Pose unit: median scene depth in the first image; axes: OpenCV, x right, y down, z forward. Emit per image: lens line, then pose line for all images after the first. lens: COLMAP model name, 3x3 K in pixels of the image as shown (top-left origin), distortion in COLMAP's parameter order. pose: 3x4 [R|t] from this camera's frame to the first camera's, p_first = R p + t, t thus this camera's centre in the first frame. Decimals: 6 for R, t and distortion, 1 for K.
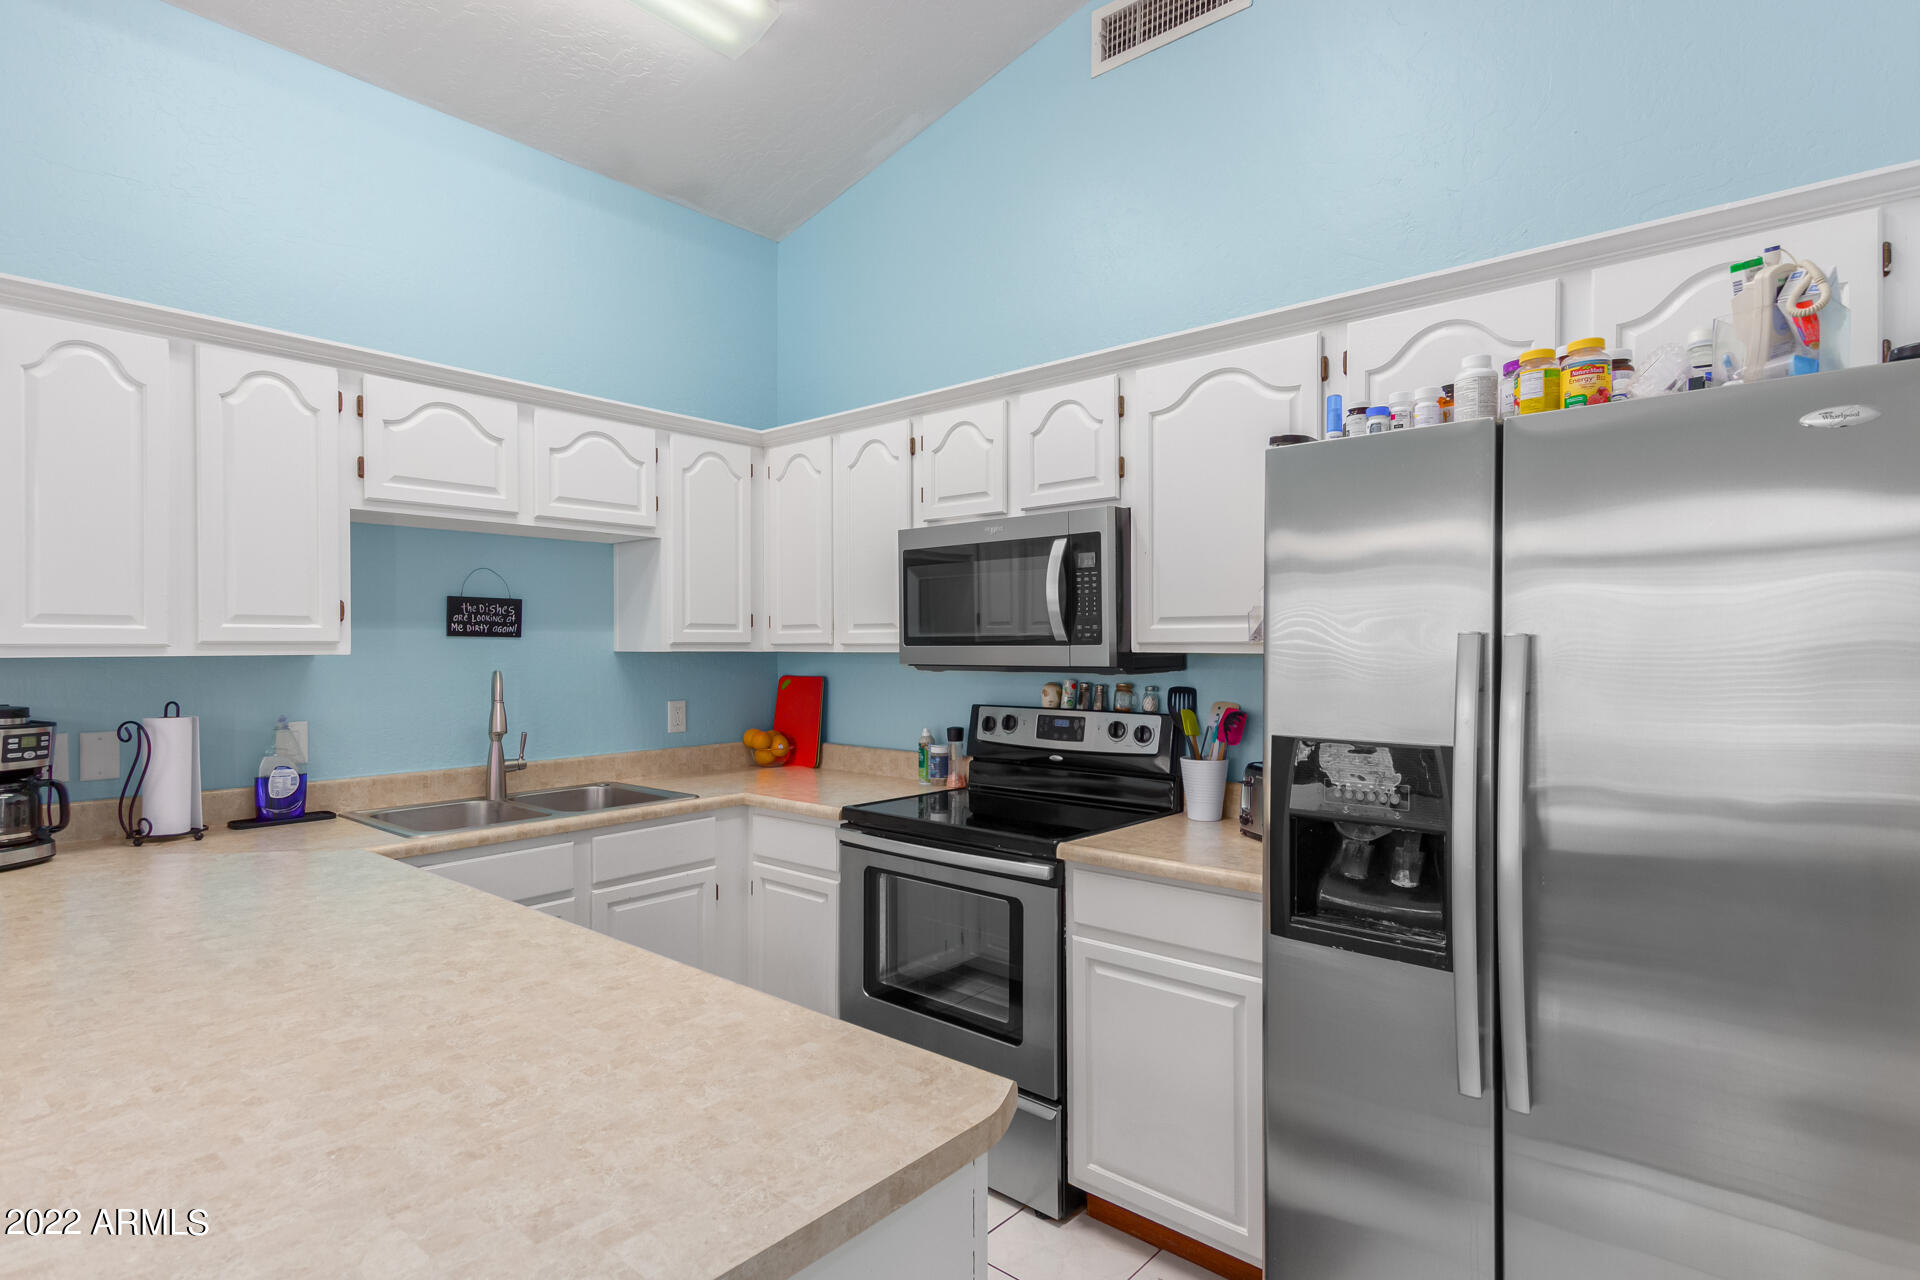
lens RADIAL K [[973.2, 0, 964.6], [0, 973.2, 642.8], [0, 0, 1]] dist [0.021400, -0.000927]
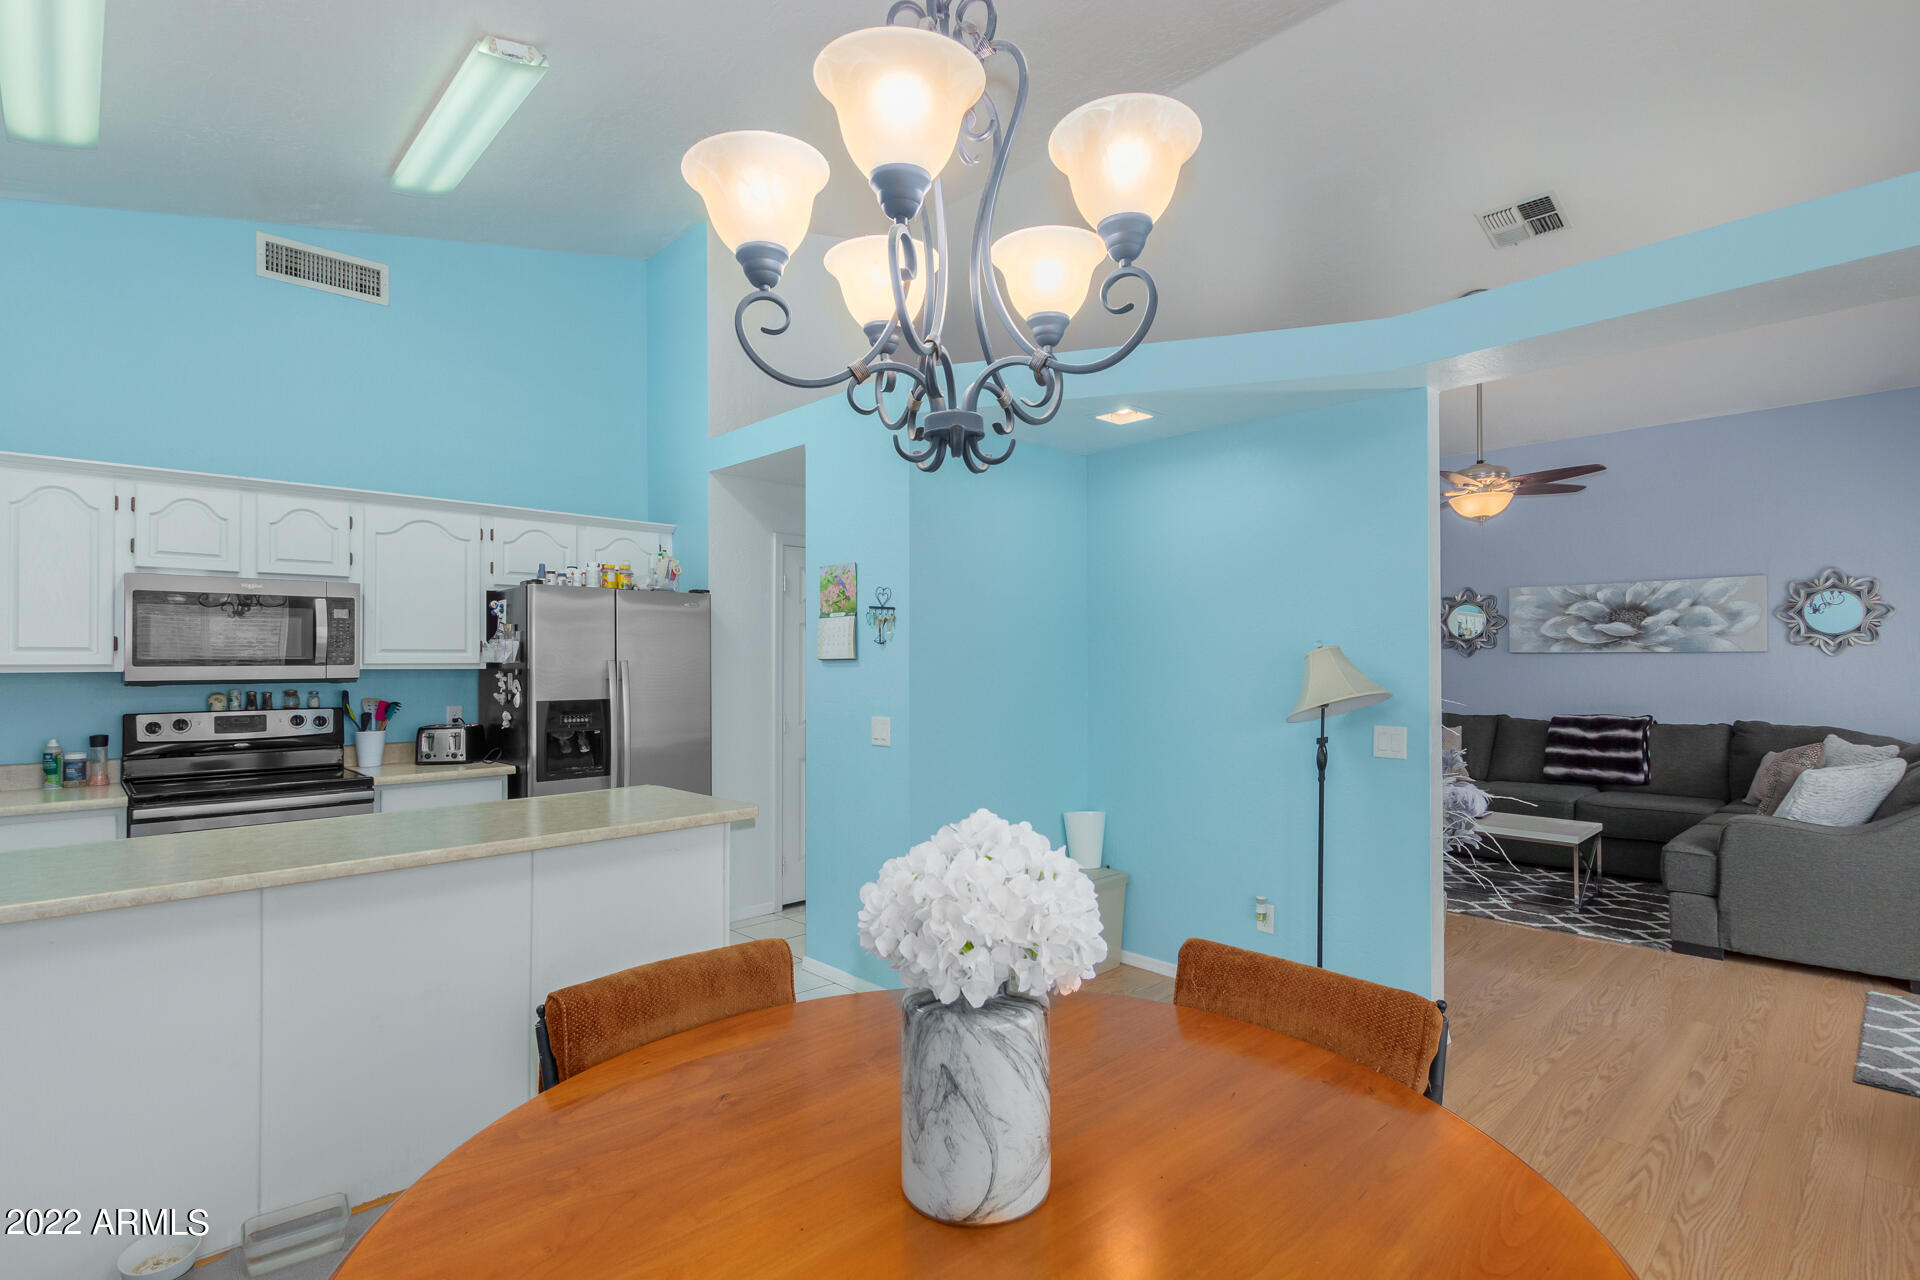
lens RADIAL K [[906.7, 0, 954.9], [0, 906.7, 653.1], [0, 0, 1]] dist [0.007794, -0.005198]
pose [[0.089082, 0.009474, 0.995979, -1.187162], [-0.000647, 0.999955, -0.009454, -0.003683], [-0.996024, 0.000198, 0.089084, -0.158656]]
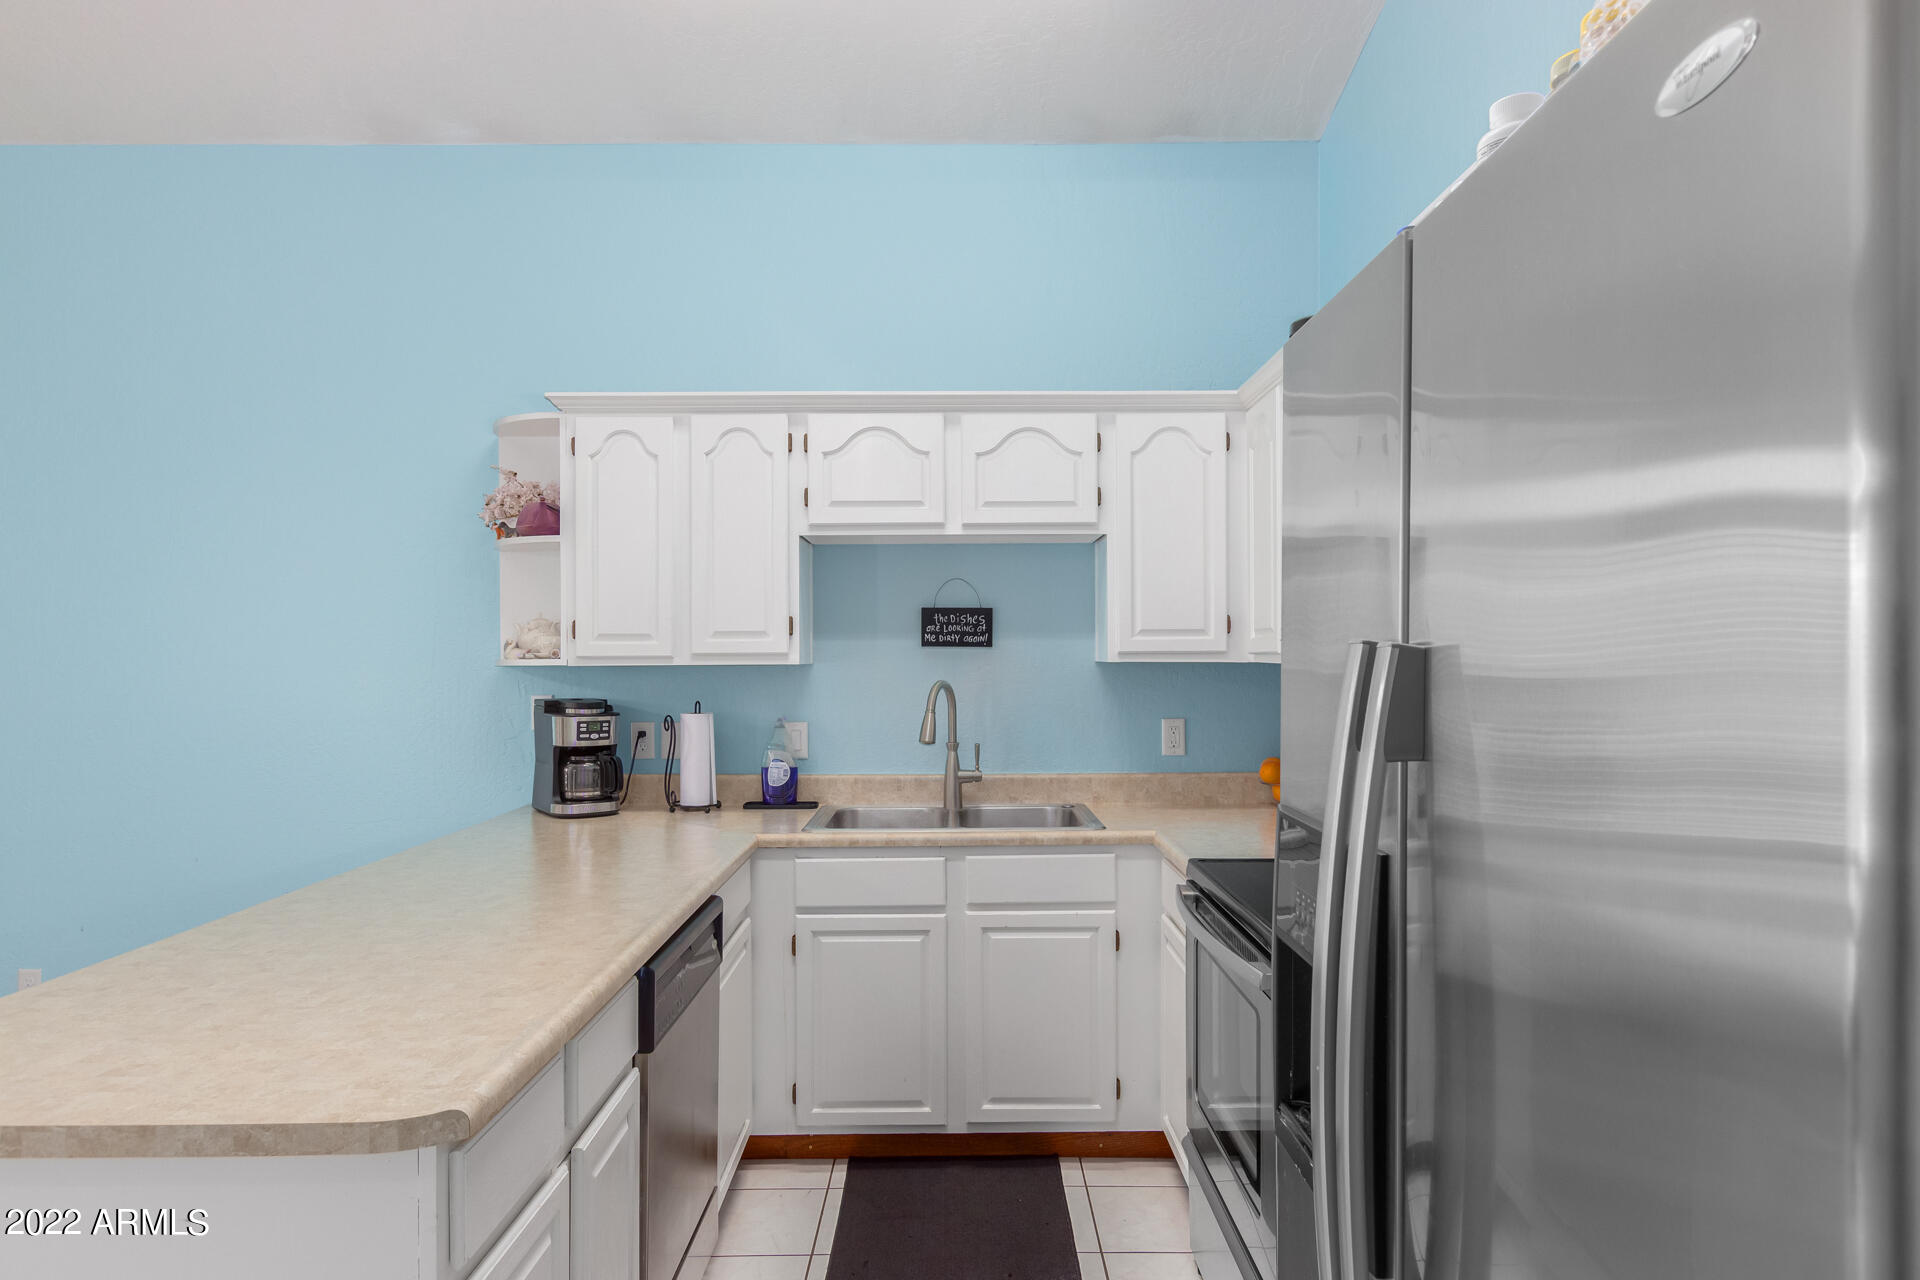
lens RADIAL K [[1184.8, 0, 963.9], [0, 1184.8, 646.6], [0, 0, 1]] dist [-0.000602, 0.003888]
pose [[0.659255, -0.005111, -0.751902, 0.477123], [0.005922, 0.999981, -0.001605, -0.004584], [0.751896, -0.003395, 0.659273, 0.222351]]
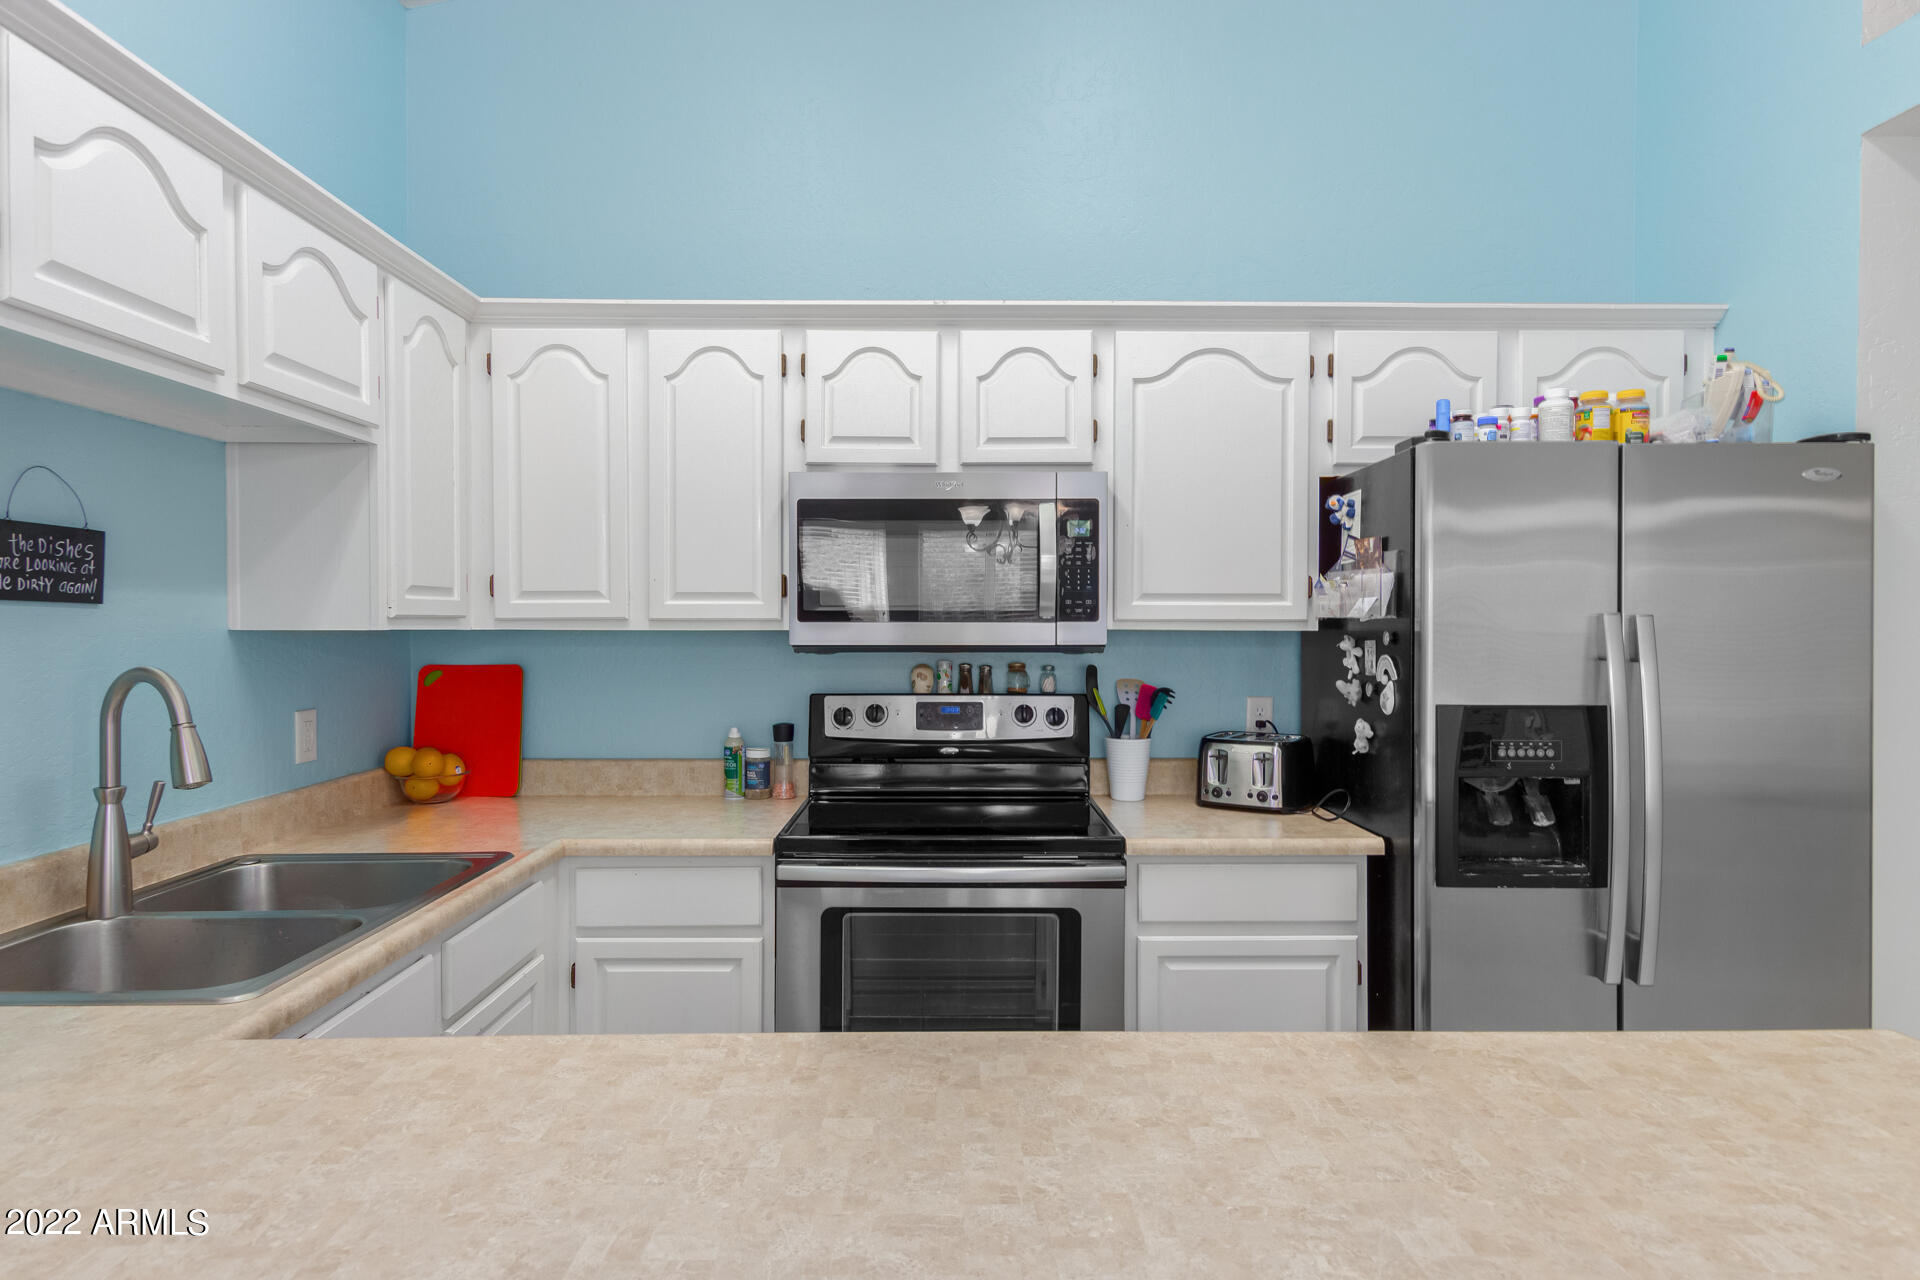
lens RADIAL K [[1058.2, 0, 959.0], [0, 1058.2, 626.5], [0, 0, 1]] dist [0.020475, -0.006825]
pose [[0.749409, -0.000134, 0.662108, -0.555590], [-0.004722, 0.999973, 0.005547, 0.001660], [-0.662091, -0.007284, 0.749388, 0.295405]]
